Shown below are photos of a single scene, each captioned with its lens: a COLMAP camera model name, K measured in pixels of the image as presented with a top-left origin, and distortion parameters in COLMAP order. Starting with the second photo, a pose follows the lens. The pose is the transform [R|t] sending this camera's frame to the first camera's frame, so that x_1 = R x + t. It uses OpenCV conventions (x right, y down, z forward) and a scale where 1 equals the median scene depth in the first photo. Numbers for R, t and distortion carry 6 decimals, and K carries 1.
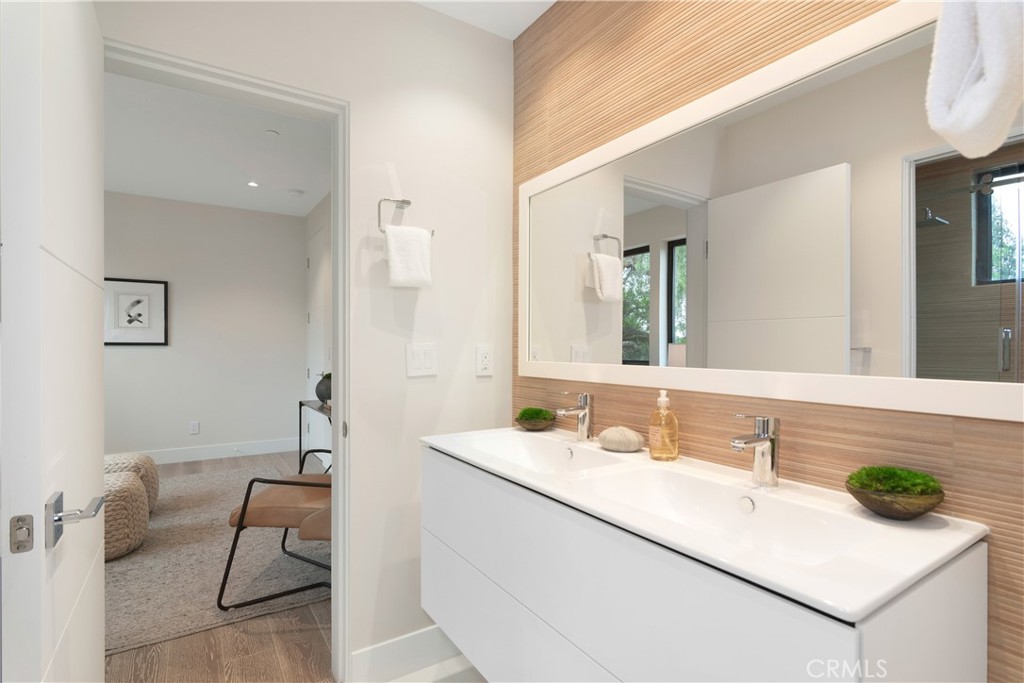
lens RADIAL K [[498.3, 0, 513.2], [0, 498.3, 350.8], [0, 0, 1]] dist [0.005394, 0.001155]
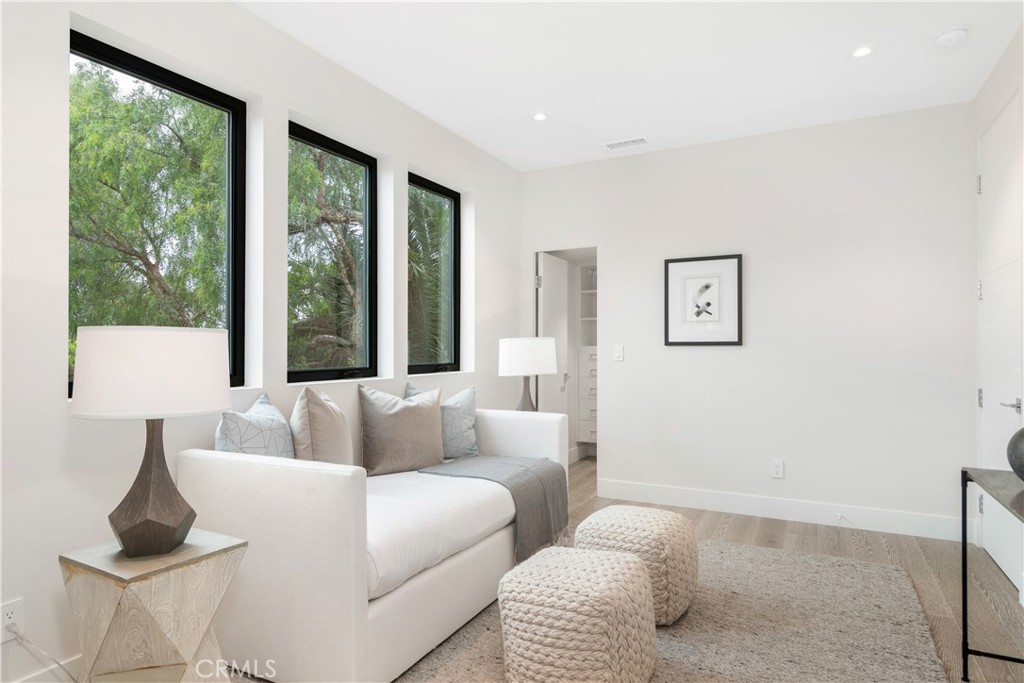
lens RADIAL K [[572.7, 0, 513.9], [0, 572.7, 345.1], [0, 0, 1]] dist [-0.000378, 0.000375]
pose [[0.482436, -0.006981, -0.875904, -0.147017], [-0.000421, 0.999966, -0.008202, -0.004431], [0.875931, 0.004326, 0.482416, 0.342925]]
